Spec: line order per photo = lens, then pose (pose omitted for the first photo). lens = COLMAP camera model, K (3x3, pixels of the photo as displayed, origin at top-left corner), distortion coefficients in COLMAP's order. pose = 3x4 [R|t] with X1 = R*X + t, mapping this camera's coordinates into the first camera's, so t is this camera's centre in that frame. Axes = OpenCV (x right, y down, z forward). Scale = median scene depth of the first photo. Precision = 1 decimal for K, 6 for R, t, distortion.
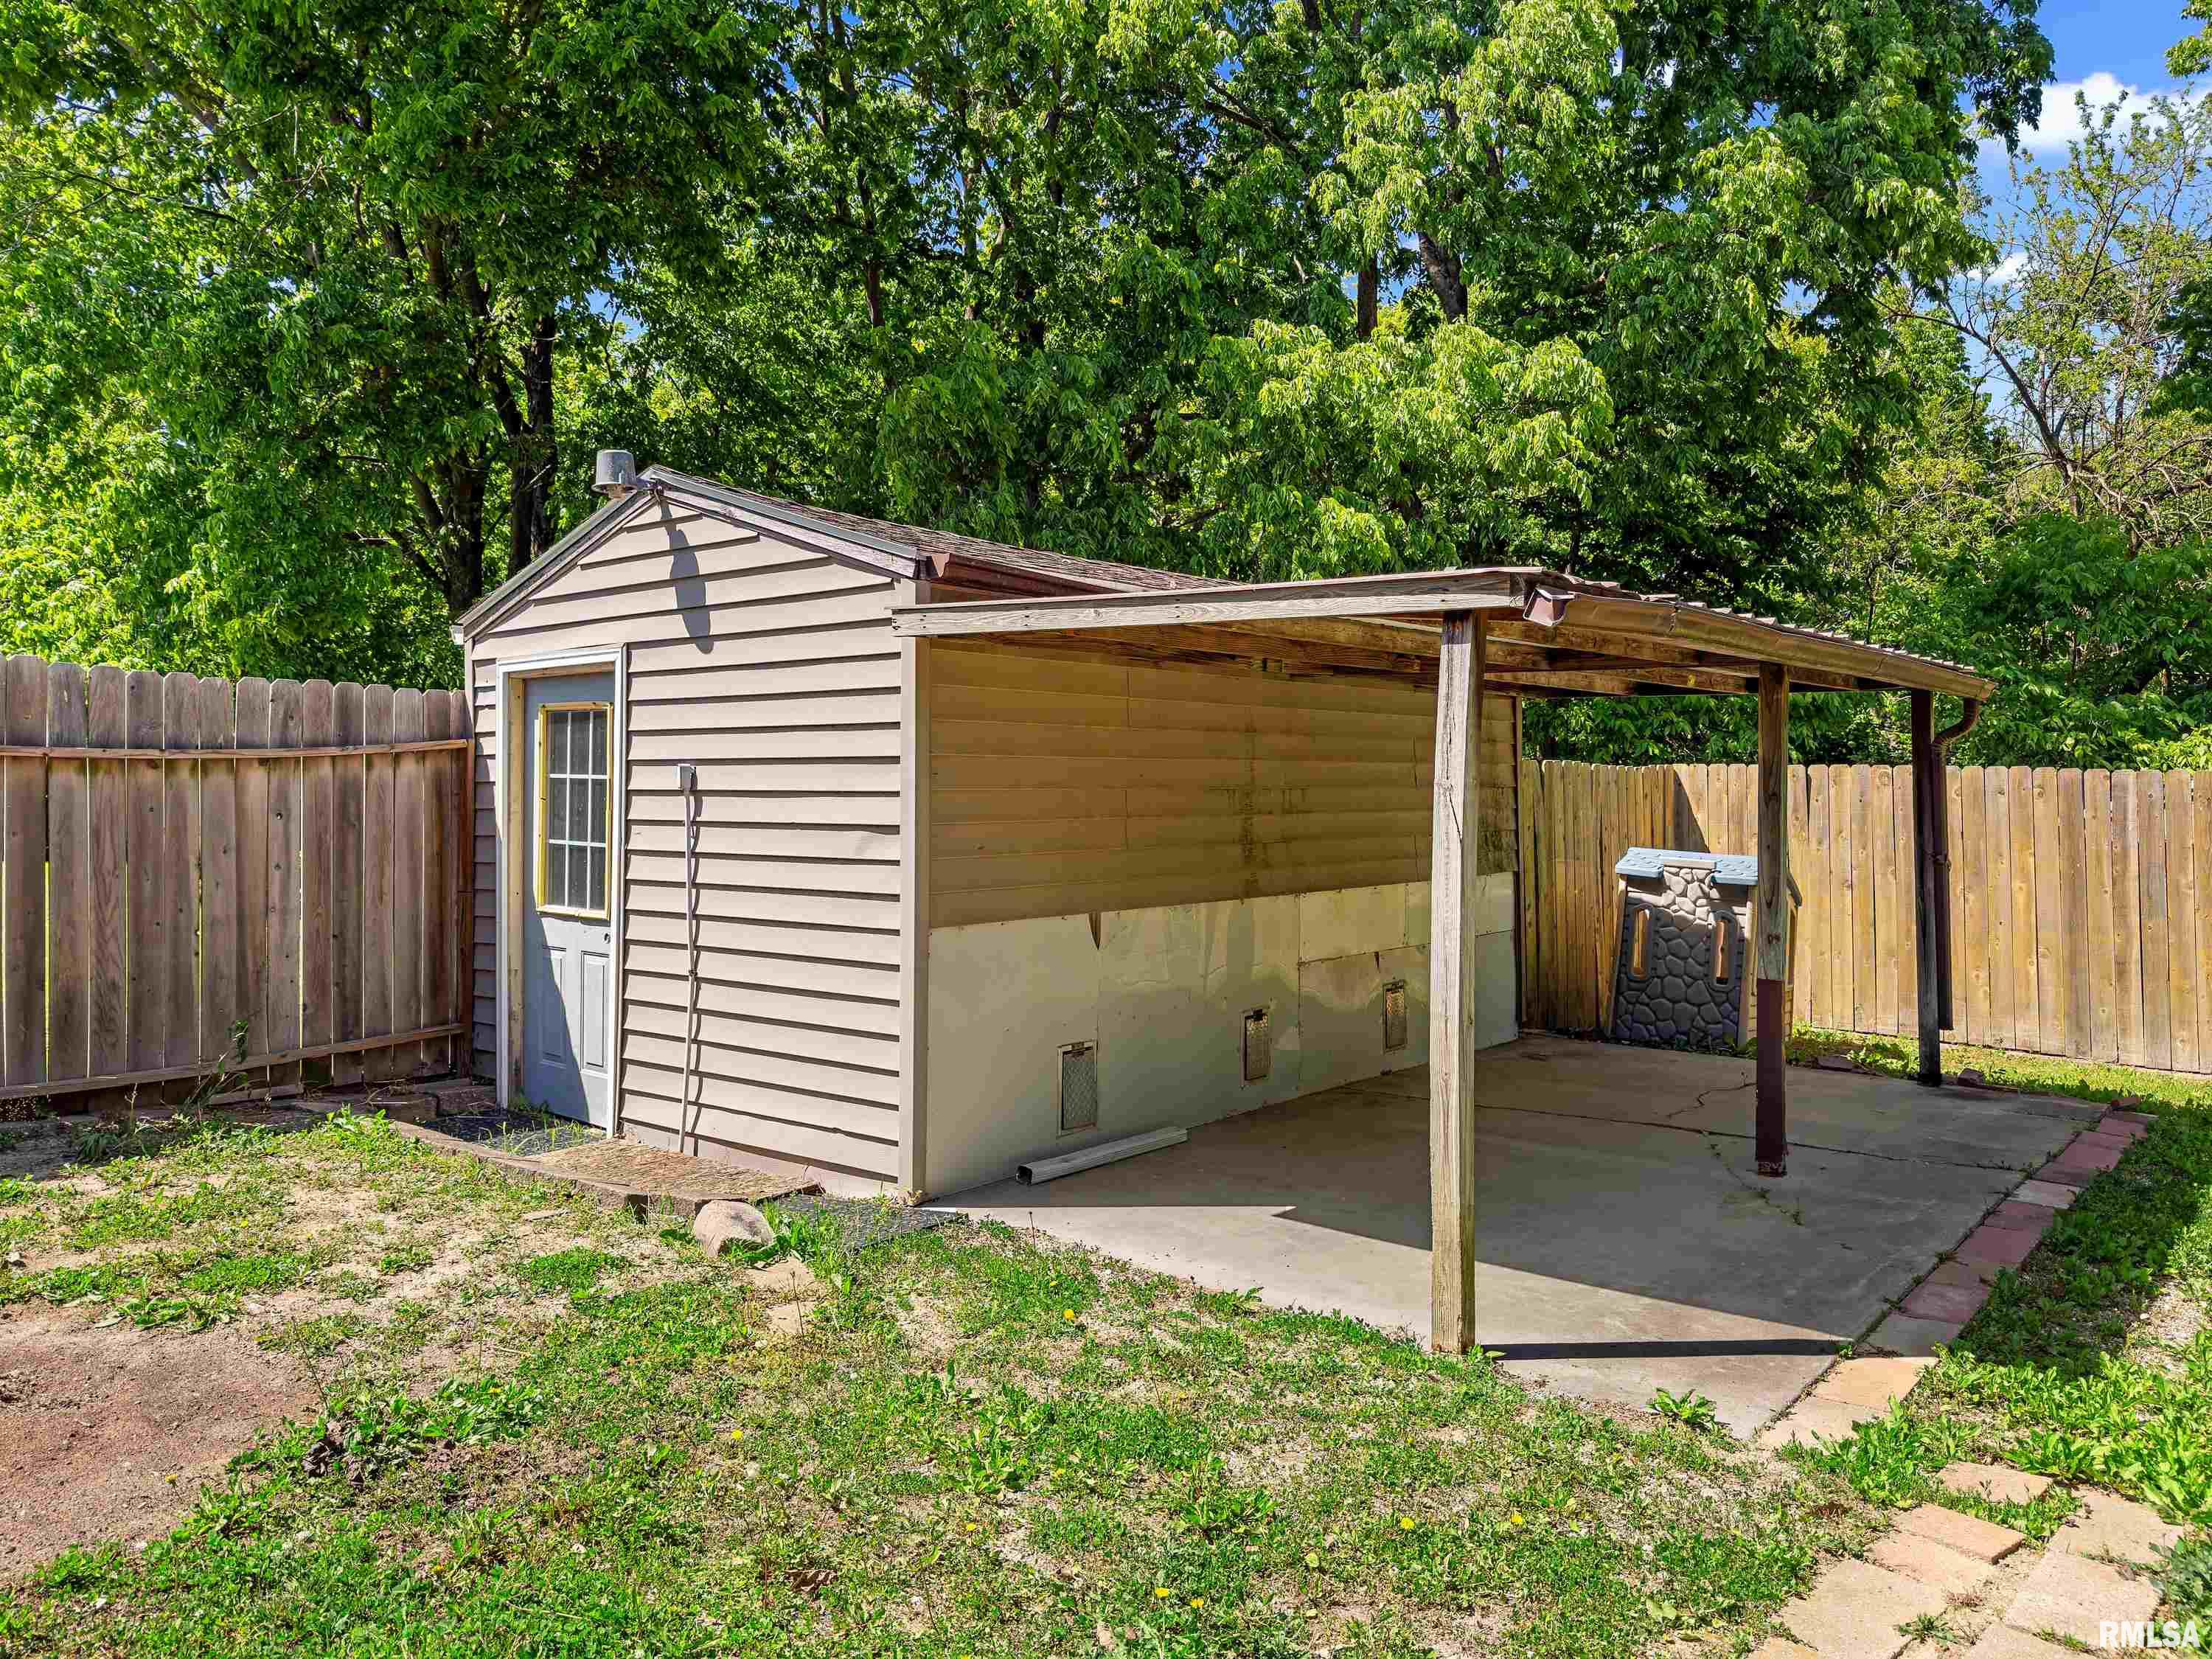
lens RADIAL K [[1578.1, 0, 1108.7], [0, 1578.1, 816.2], [0, 0, 1]] dist [-0.010757, -0.001549]
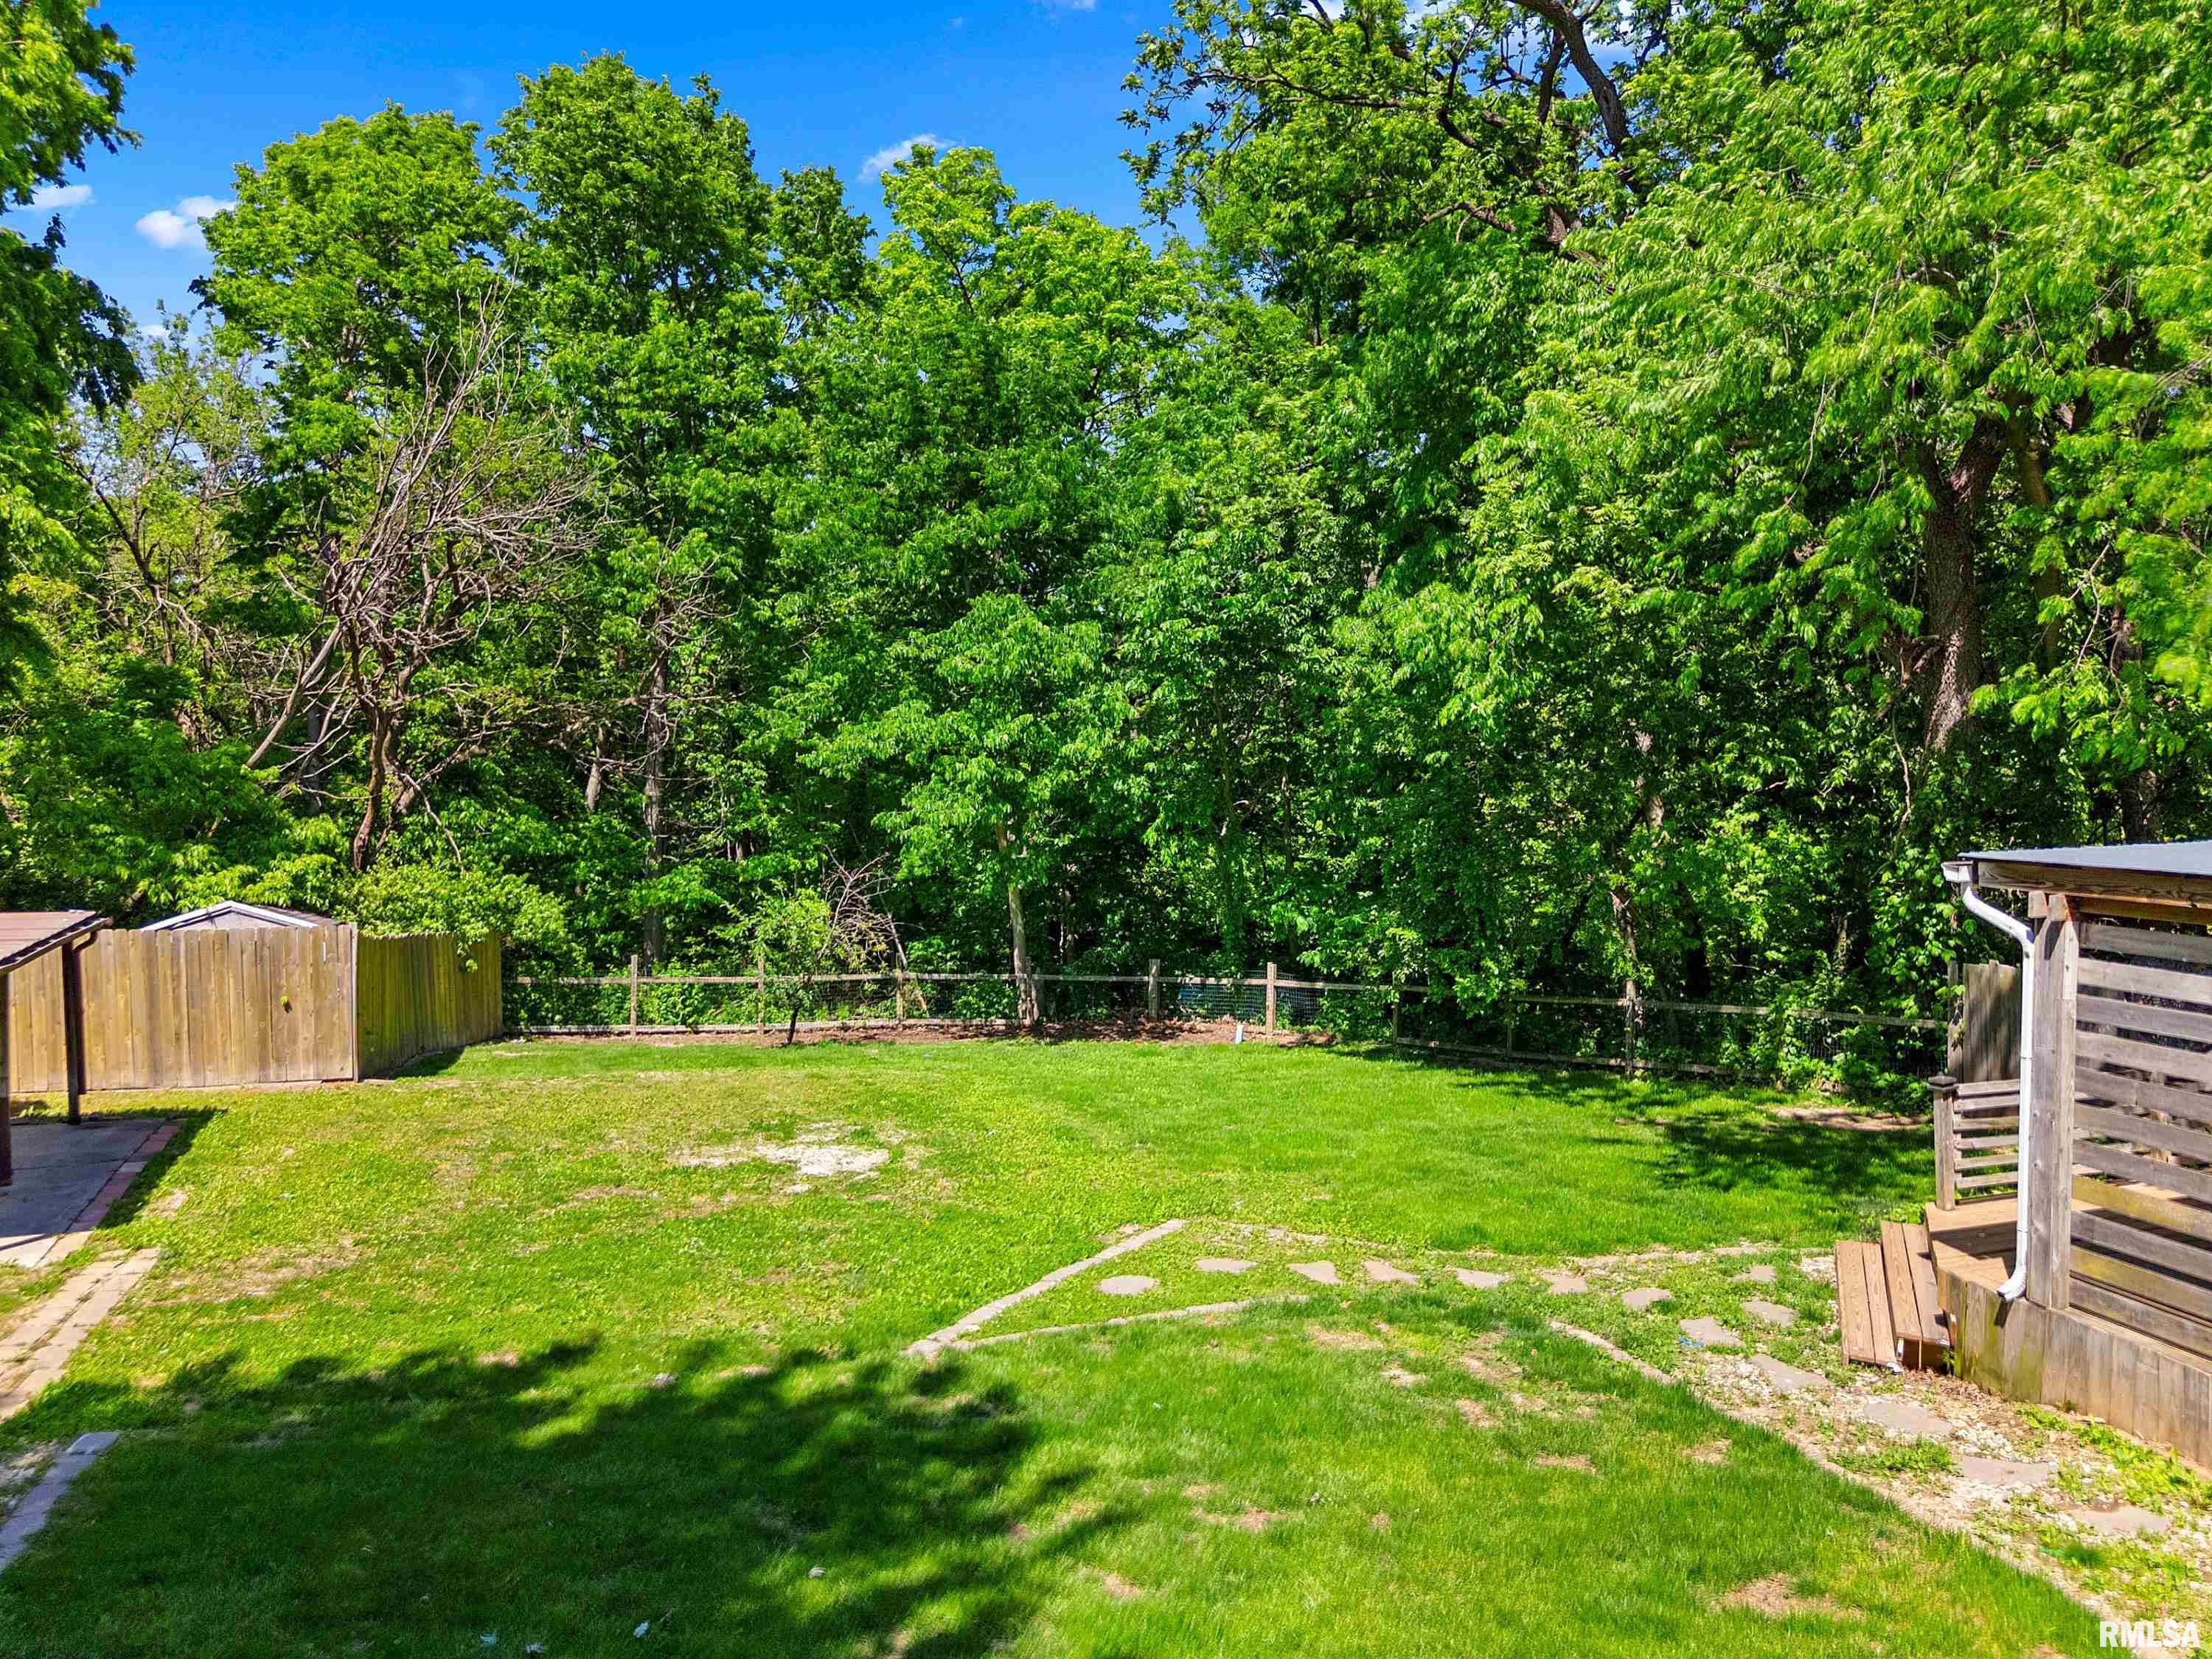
lens RADIAL K [[1633.3, 0, 1112.7], [0, 1633.3, 827.2], [0, 0, 1]] dist [0.042176, -0.029151]
pose [[0.484425, -0.028075, 0.874382, -0.779440], [-0.004947, 0.999381, 0.034829, -0.334591], [-0.874819, -0.021198, 0.483986, -1.360923]]
